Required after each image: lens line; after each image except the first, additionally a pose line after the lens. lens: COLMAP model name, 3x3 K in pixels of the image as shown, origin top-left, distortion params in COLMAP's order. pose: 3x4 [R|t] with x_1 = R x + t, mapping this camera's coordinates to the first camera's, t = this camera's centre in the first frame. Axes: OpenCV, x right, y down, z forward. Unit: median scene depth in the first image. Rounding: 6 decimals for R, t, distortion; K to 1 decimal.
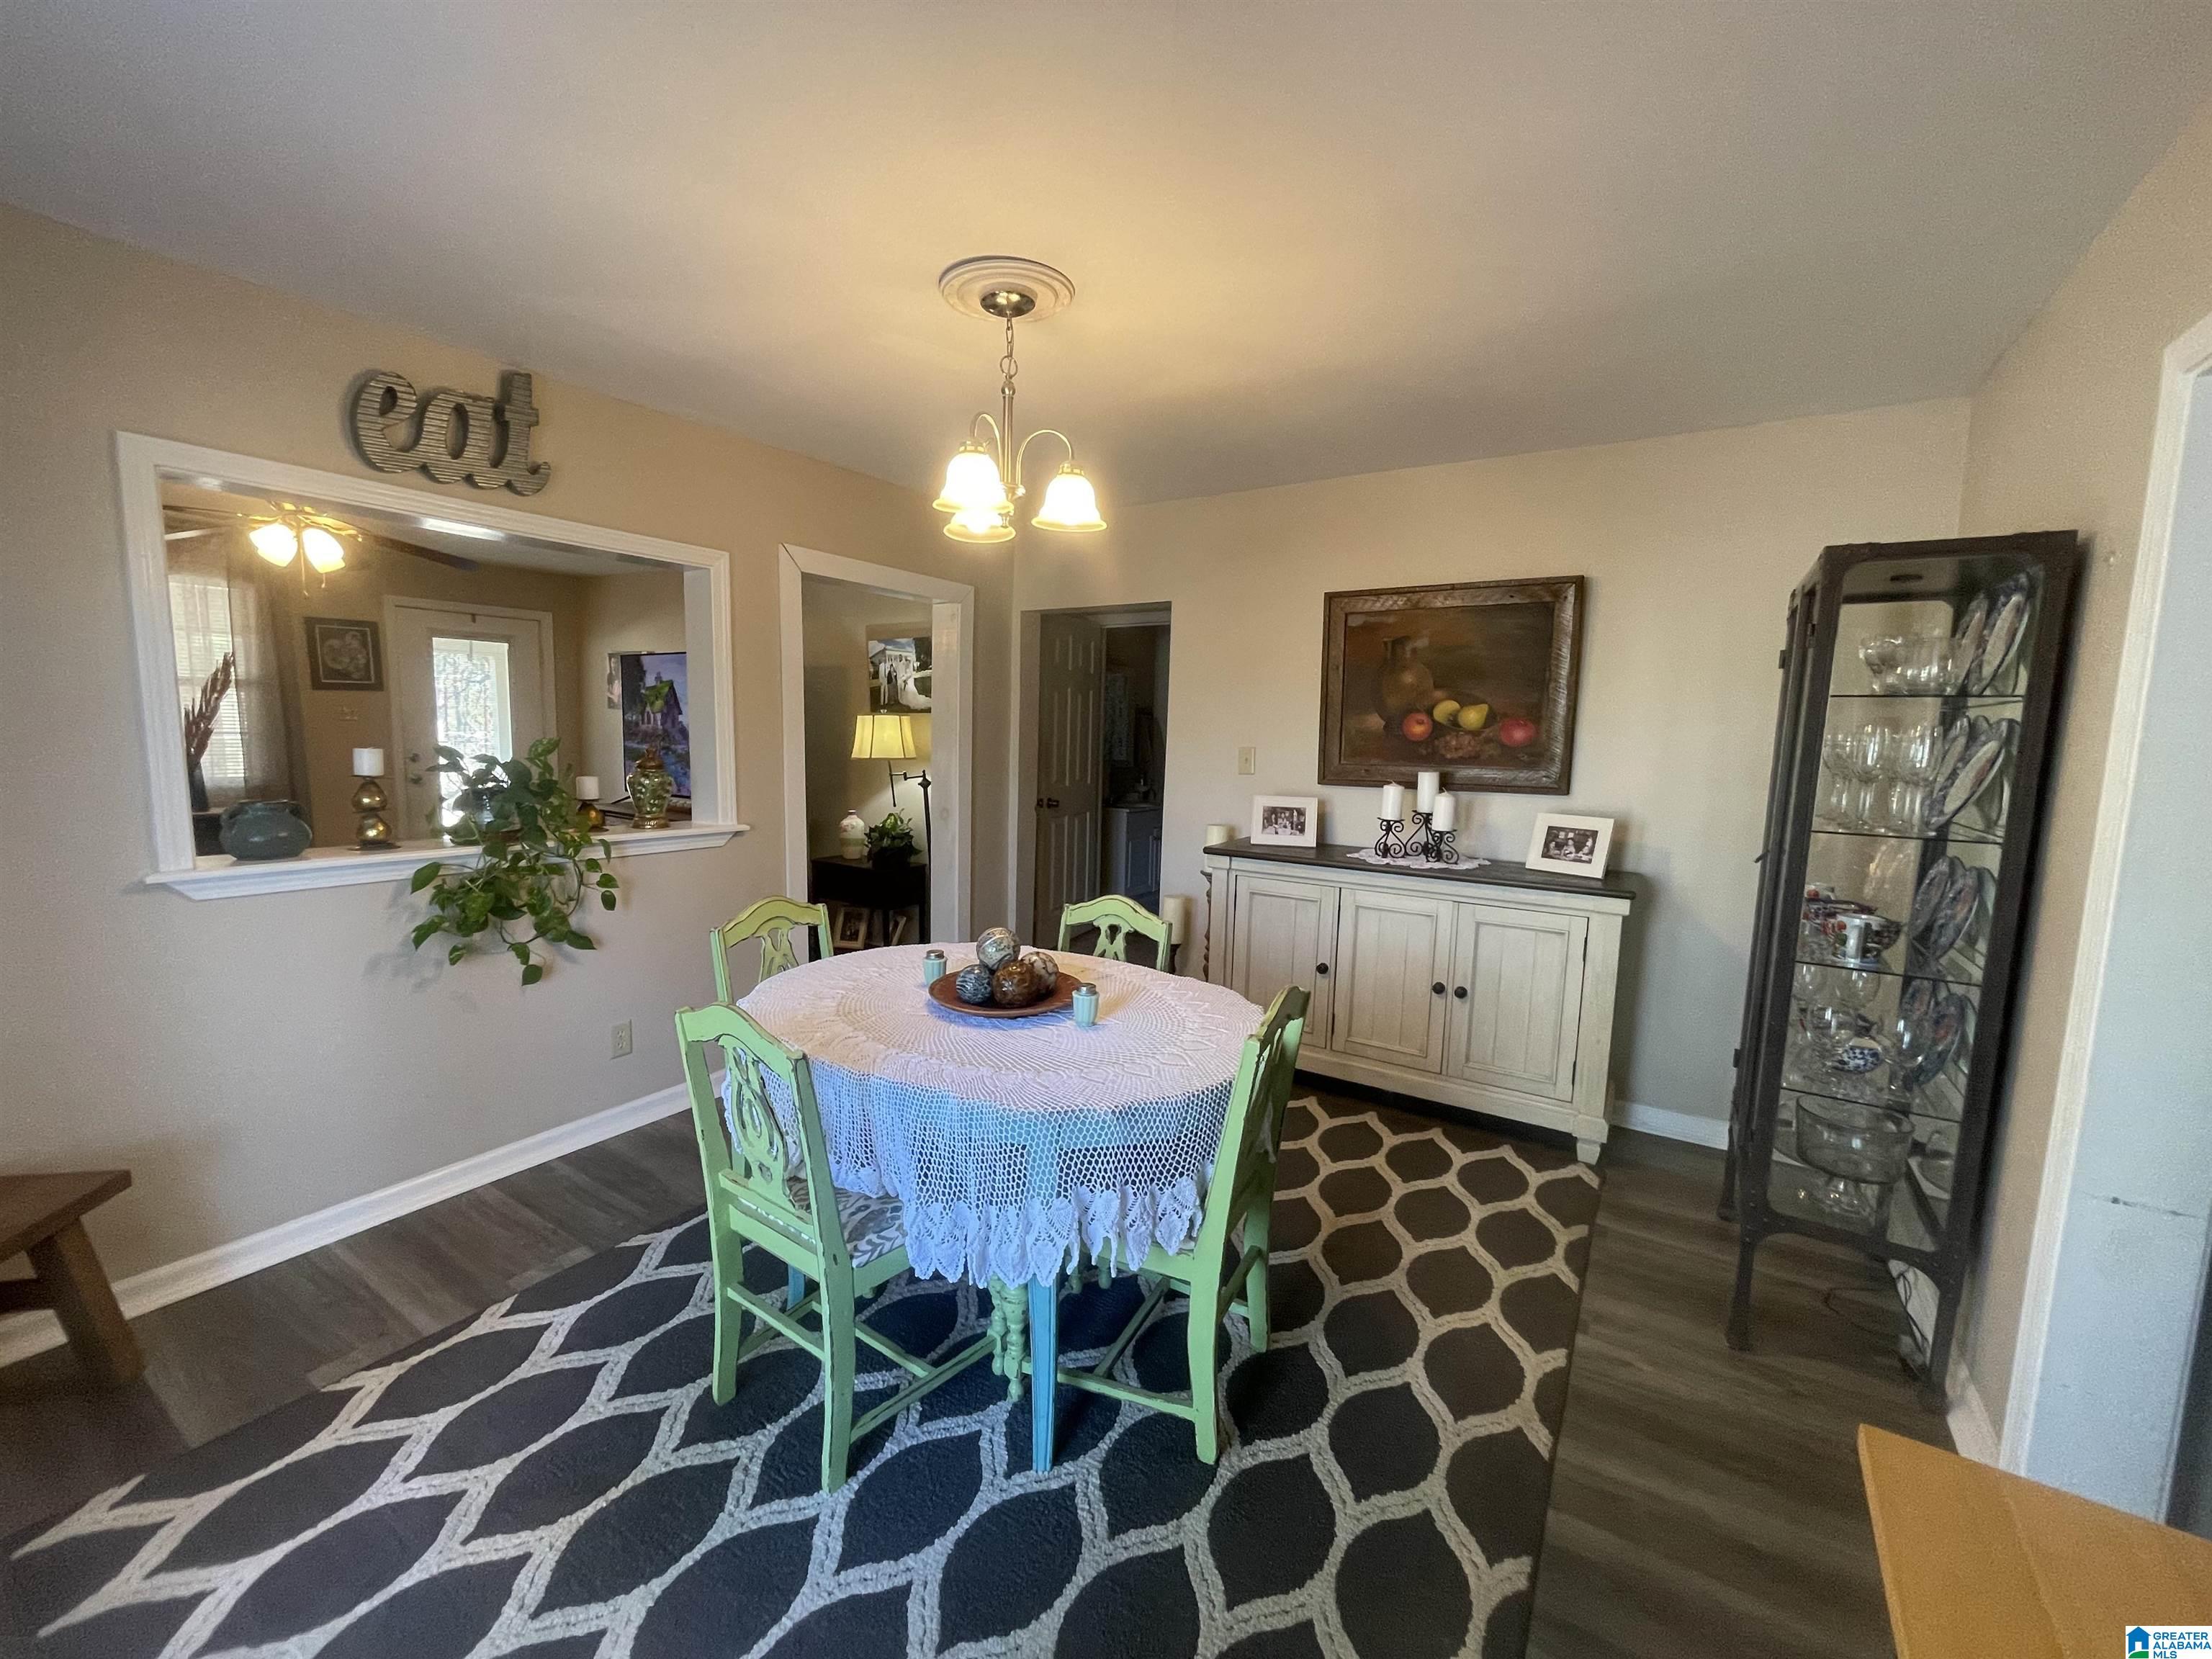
lens RADIAL K [[898.2, 0, 1092.8], [0, 898.2, 829.3], [0, 0, 1]] dist [-0.004518, 0.001238]
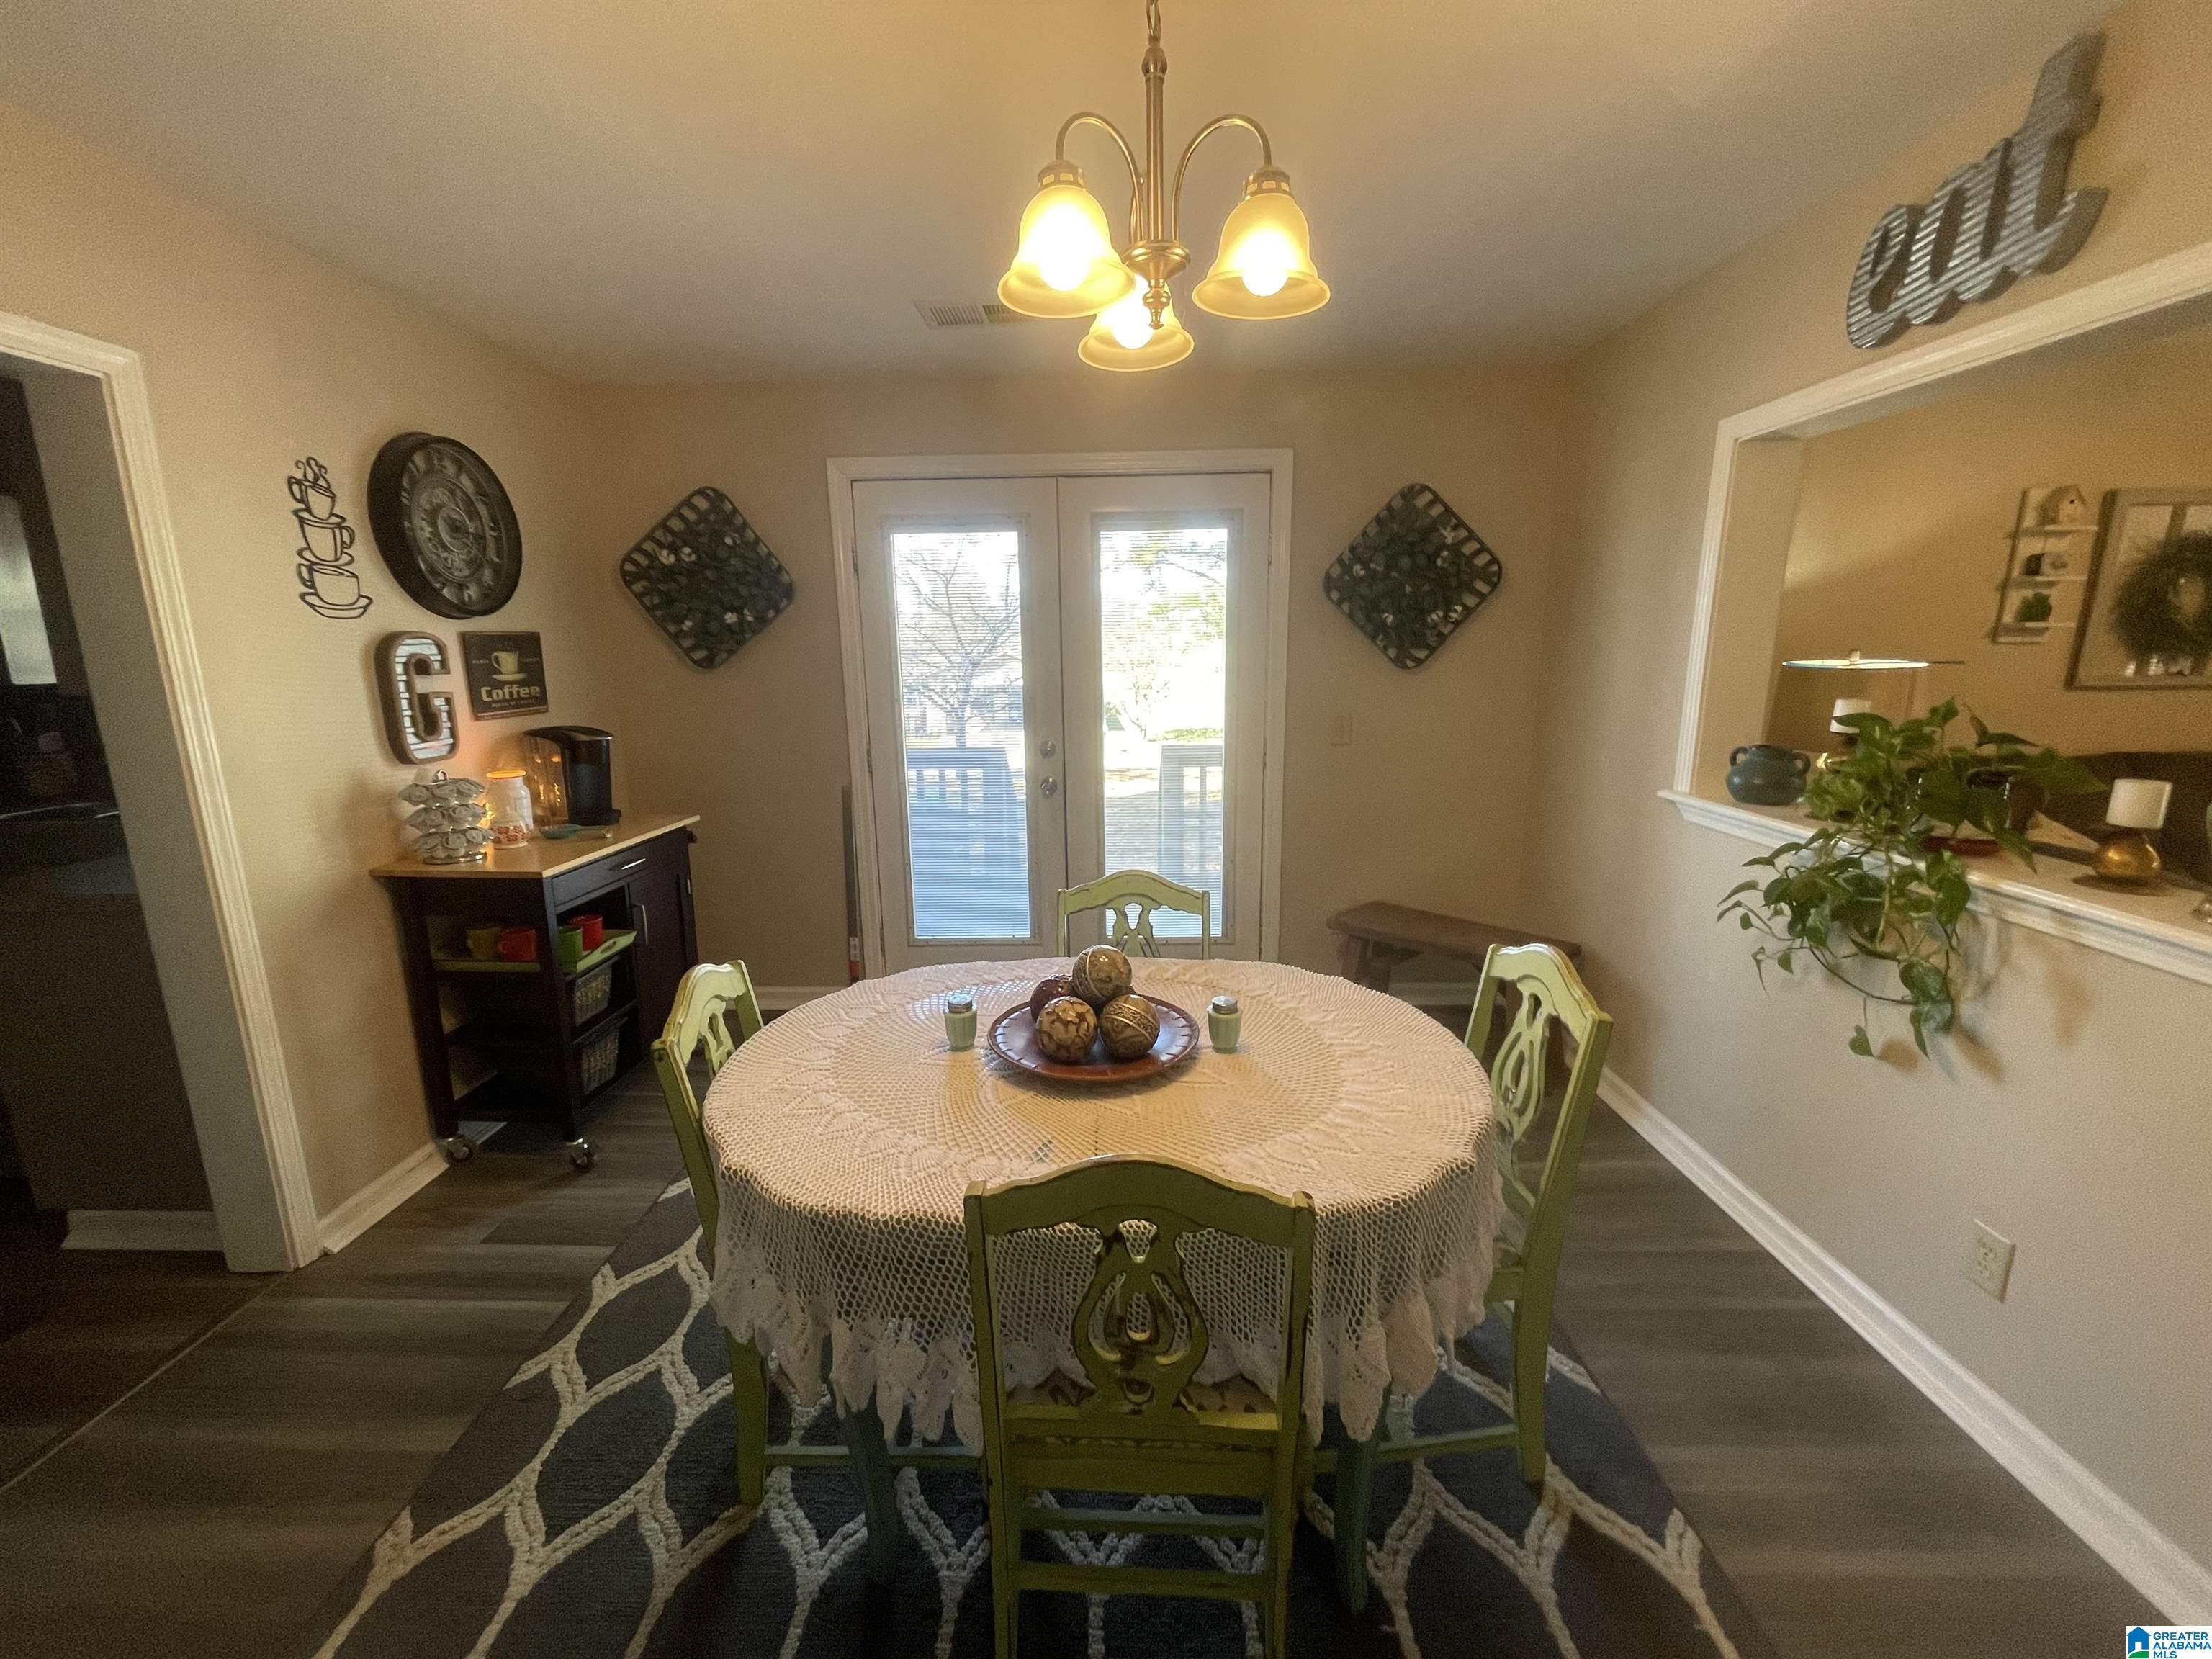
lens RADIAL K [[898.2, 0, 1112.9], [0, 898.2, 836.0], [0, 0, 1]] dist [-0.004518, 0.001238]
pose [[-0.846230, 0.096808, -0.523950, 0.162851], [-0.067986, 0.955700, 0.286384, -0.117219], [0.528463, 0.277968, -0.802160, 0.971885]]
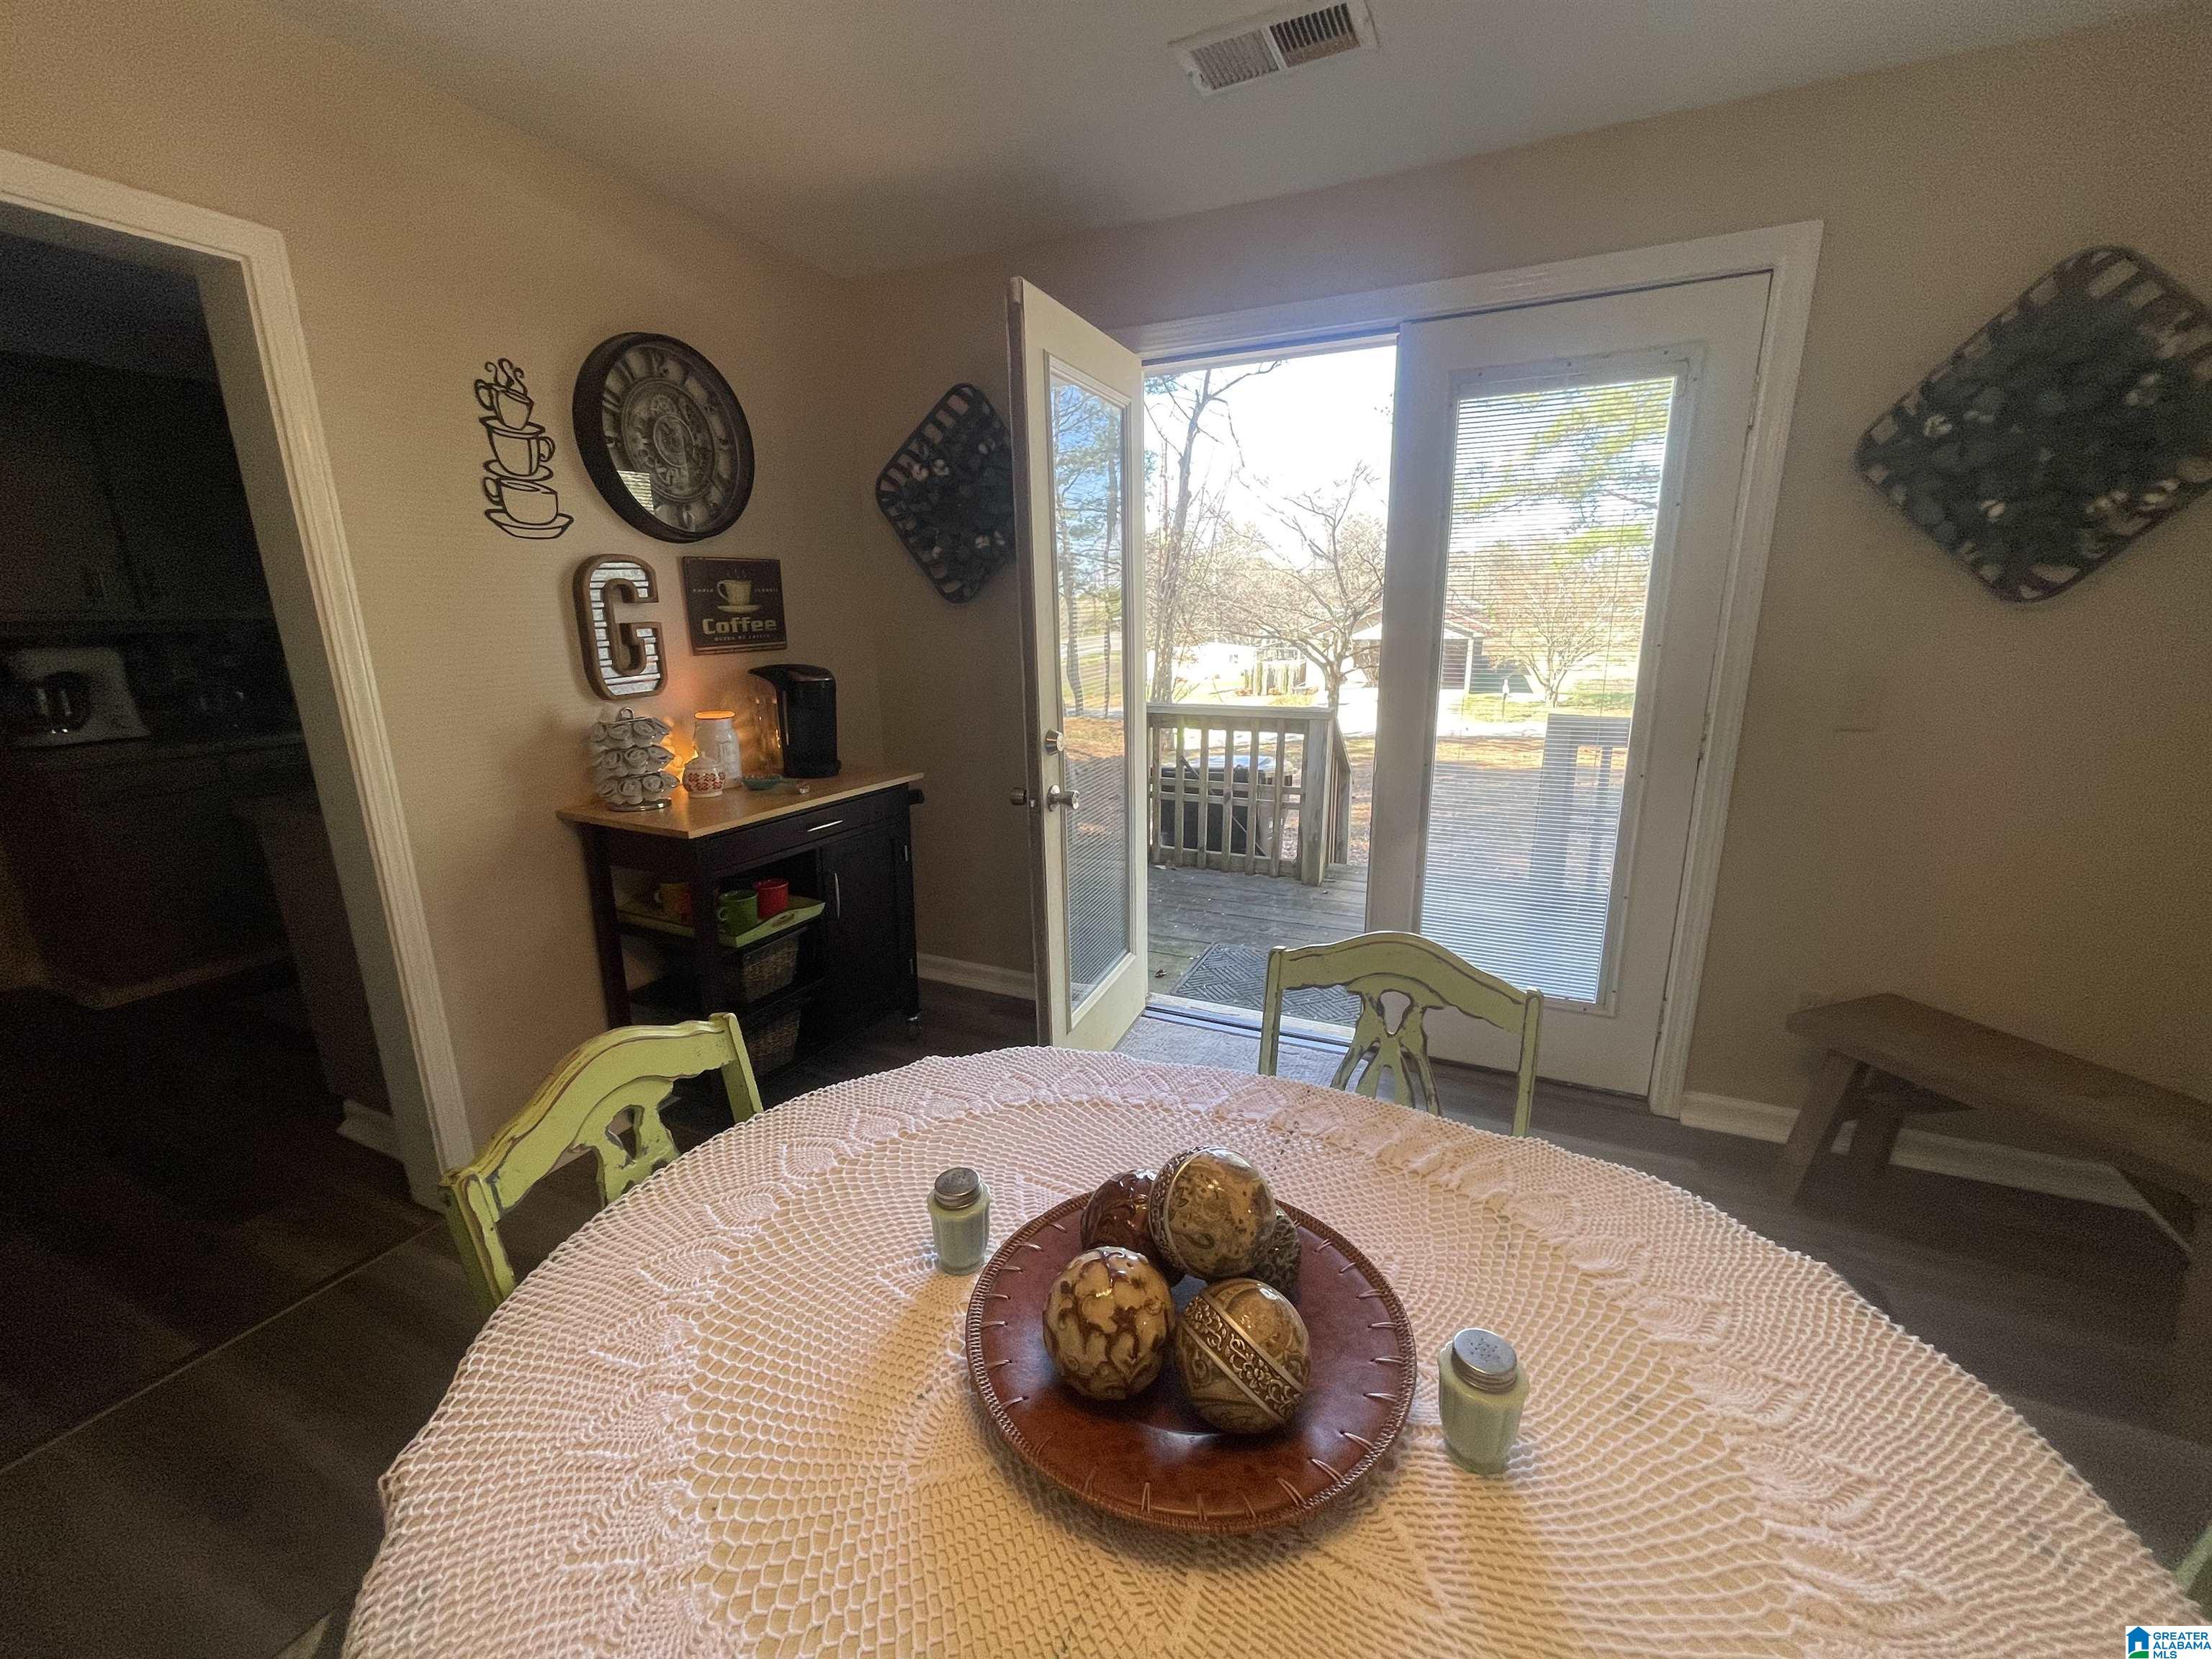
lens RADIAL K [[898.2, 0, 1102.6], [0, 898.2, 830.2], [0, 0, 1]] dist [-0.004518, 0.001238]
pose [[-0.991700, 0.022598, -0.126574, -0.020217], [-0.022998, 0.937382, 0.347543, -0.077253], [0.126502, 0.347570, -0.929082, 0.781033]]
